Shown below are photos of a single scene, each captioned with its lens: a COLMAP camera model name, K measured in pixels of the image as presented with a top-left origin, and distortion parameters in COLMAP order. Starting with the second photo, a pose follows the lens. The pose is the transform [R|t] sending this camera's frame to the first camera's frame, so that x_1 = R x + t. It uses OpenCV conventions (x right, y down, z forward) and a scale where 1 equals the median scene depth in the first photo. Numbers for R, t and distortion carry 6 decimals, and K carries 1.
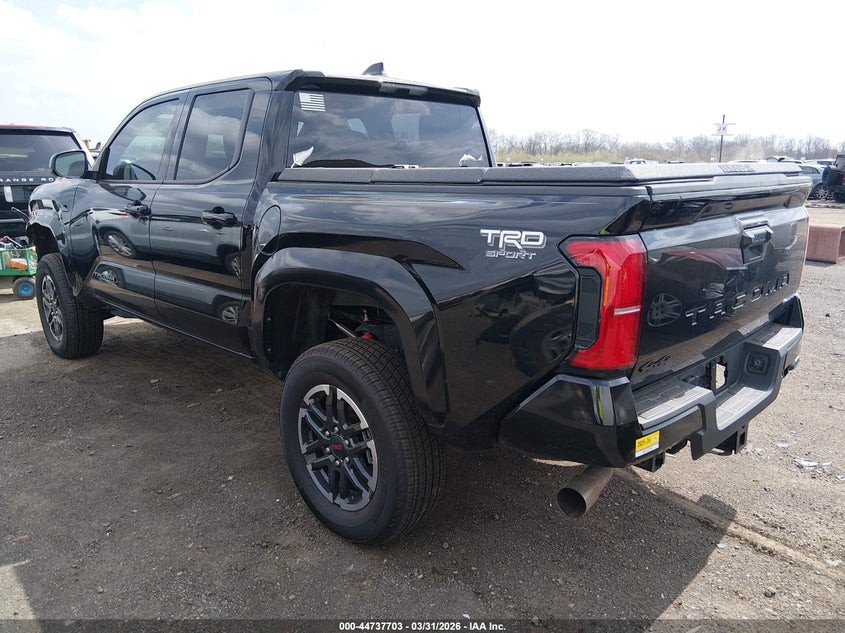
lens RADIAL K [[655.2, 0, 422.5], [0, 655.2, 316.5], [0, 0, 1]] dist [0.000754, -0.000037]
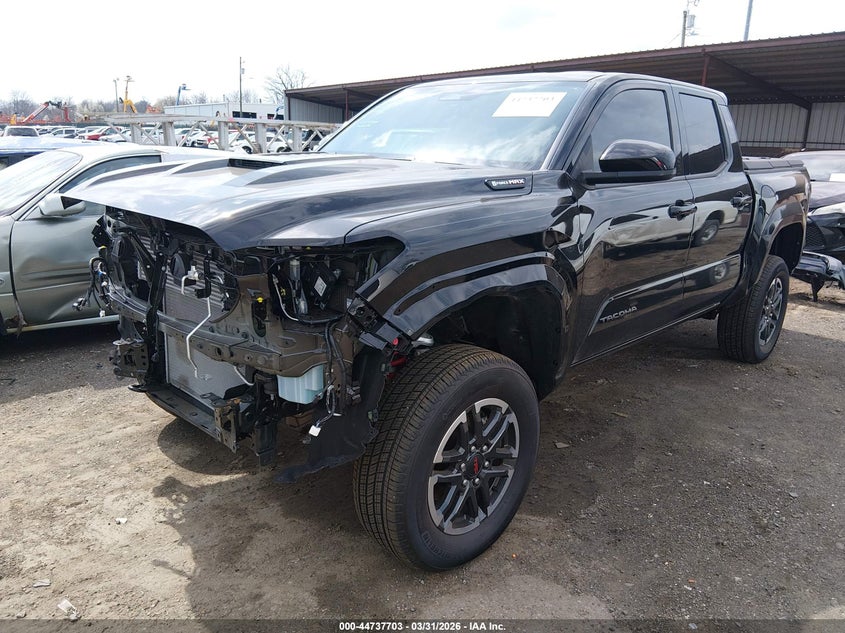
lens RADIAL K [[655.2, 0, 422.5], [0, 655.2, 316.5], [0, 0, 1]] dist [0.000754, -0.000037]
pose [[-0.069580, -0.204989, 0.976288, -1.240398], [0.205018, 0.954831, 0.215096, -0.256860], [-0.976282, 0.215123, -0.024411, 1.315712]]
